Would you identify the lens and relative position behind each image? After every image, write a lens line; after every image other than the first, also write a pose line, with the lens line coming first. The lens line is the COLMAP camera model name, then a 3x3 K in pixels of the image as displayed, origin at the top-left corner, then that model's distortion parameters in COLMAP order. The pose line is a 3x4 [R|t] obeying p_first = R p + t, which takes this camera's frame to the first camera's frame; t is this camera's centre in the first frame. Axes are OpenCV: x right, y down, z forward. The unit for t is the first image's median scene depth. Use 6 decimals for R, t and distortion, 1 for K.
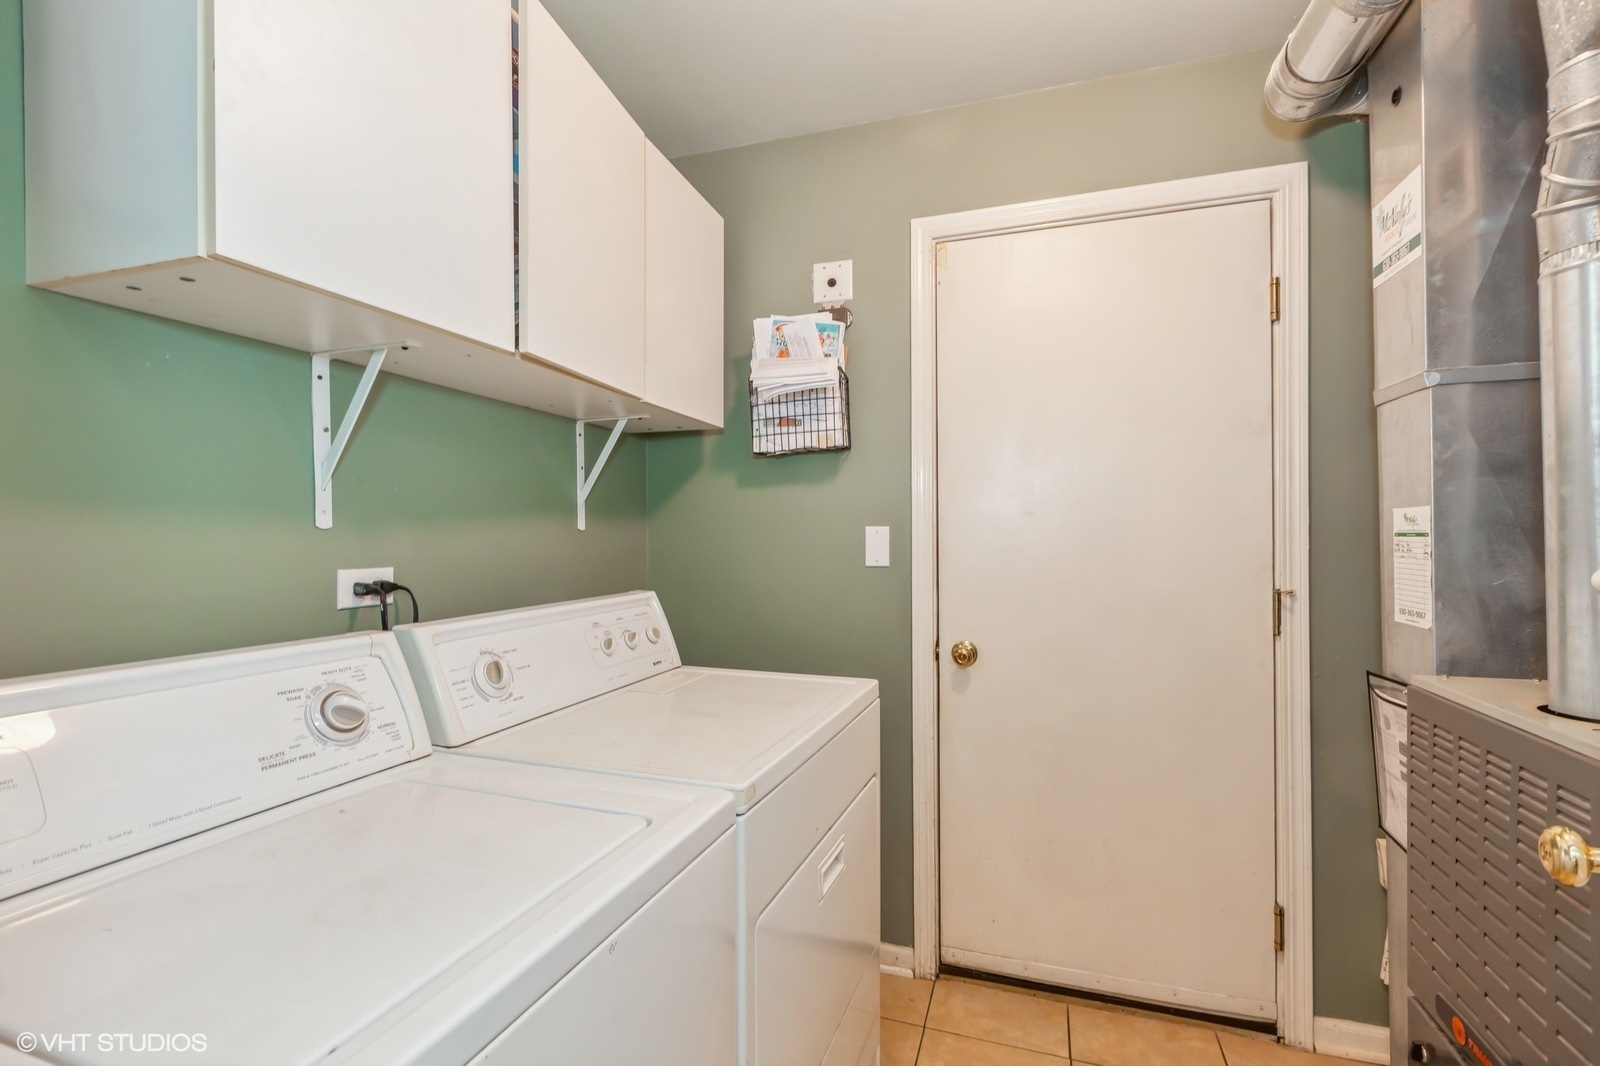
lens RADIAL K [[739.9, 0, 803.7], [0, 739.9, 538.6], [0, 0, 1]] dist [-0.000460, -0.001154]
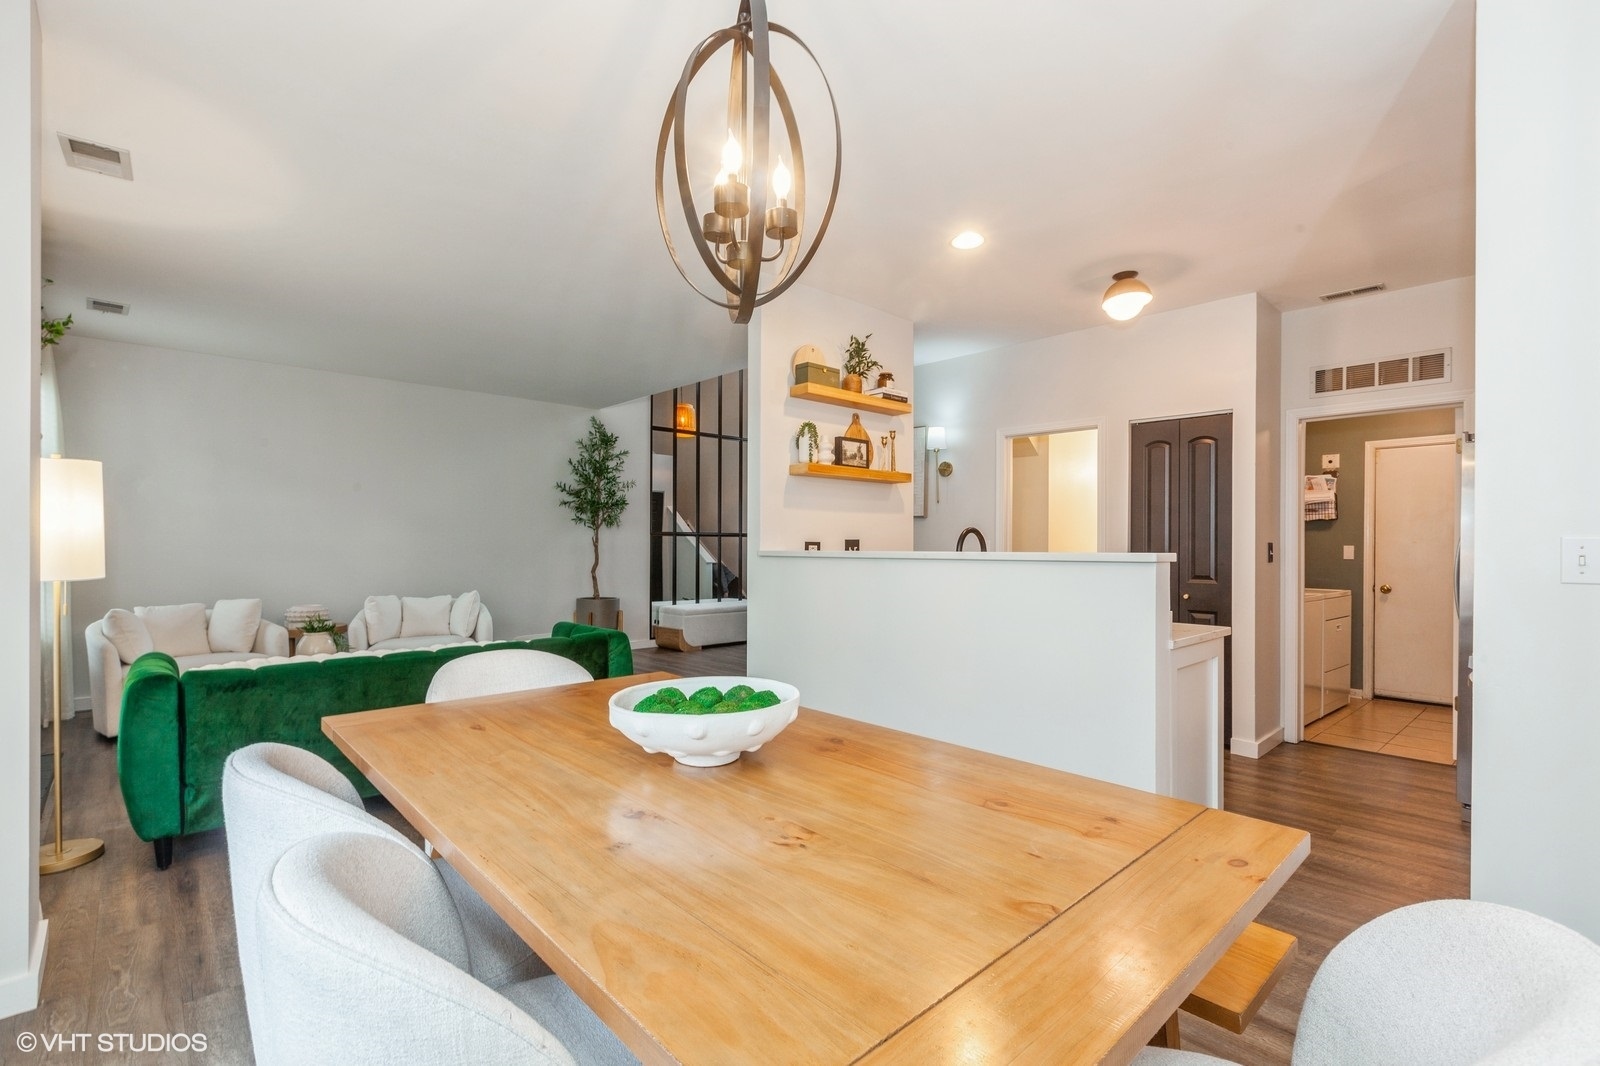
lens RADIAL K [[739.9, 0, 785.8], [0, 739.9, 540.4], [0, 0, 1]] dist [-0.000460, -0.001154]
pose [[0.879309, 0.008511, -0.476176, -0.475036], [0.000481, 0.999824, 0.018757, -0.096961], [0.476252, -0.016722, 0.879150, -2.676963]]
